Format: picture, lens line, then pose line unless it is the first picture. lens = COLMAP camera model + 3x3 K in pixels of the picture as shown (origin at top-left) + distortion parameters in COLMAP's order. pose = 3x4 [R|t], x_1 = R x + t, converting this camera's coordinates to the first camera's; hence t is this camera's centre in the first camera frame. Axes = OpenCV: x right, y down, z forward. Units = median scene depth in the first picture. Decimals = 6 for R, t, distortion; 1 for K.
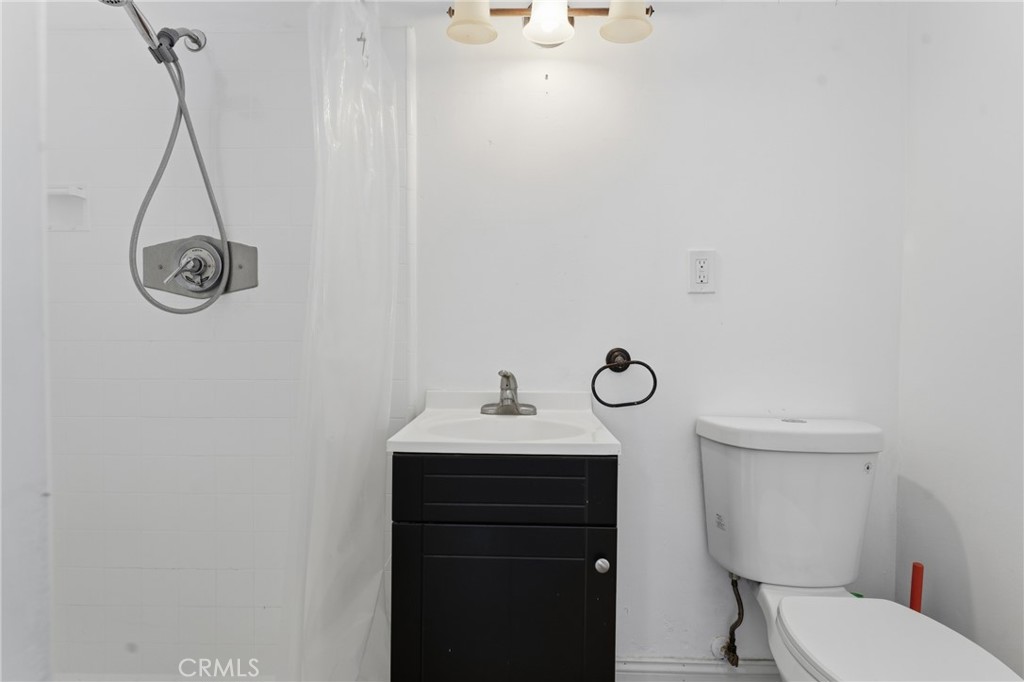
lens RADIAL K [[491.5, 0, 511.3], [0, 491.5, 337.9], [0, 0, 1]] dist [-0.001926, 0.001547]
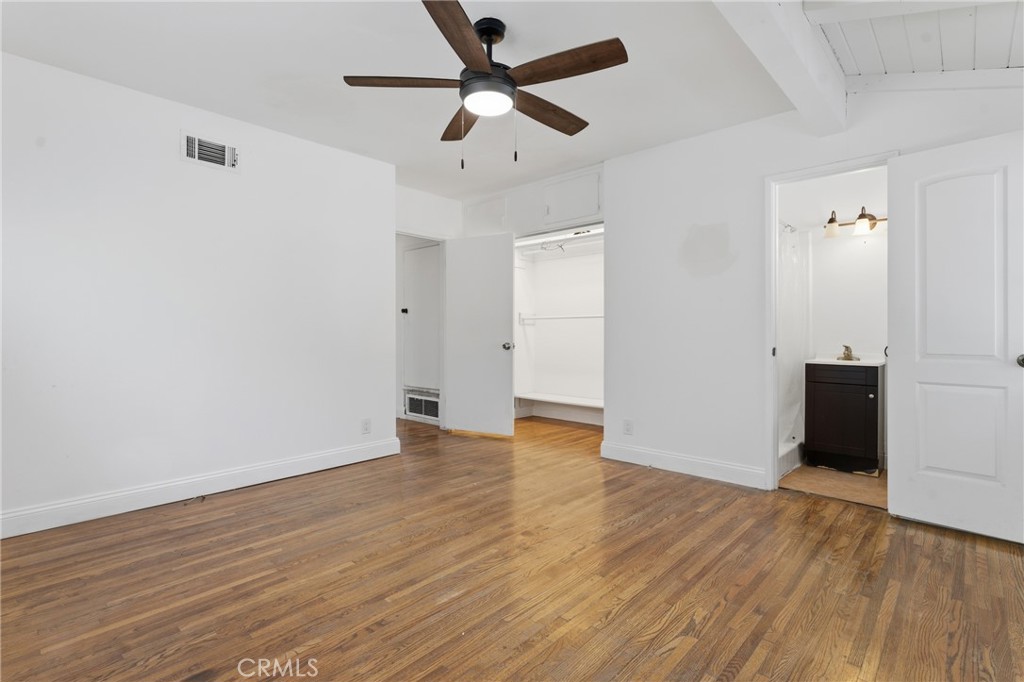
lens RADIAL K [[491.5, 0, 513.0], [0, 491.5, 334.0], [0, 0, 1]] dist [-0.001926, 0.001547]
pose [[0.744215, -0.006220, -0.667911, 0.493721], [-0.002110, 0.999930, -0.011663, 0.037631], [0.667937, 0.010089, 0.744149, -2.690855]]
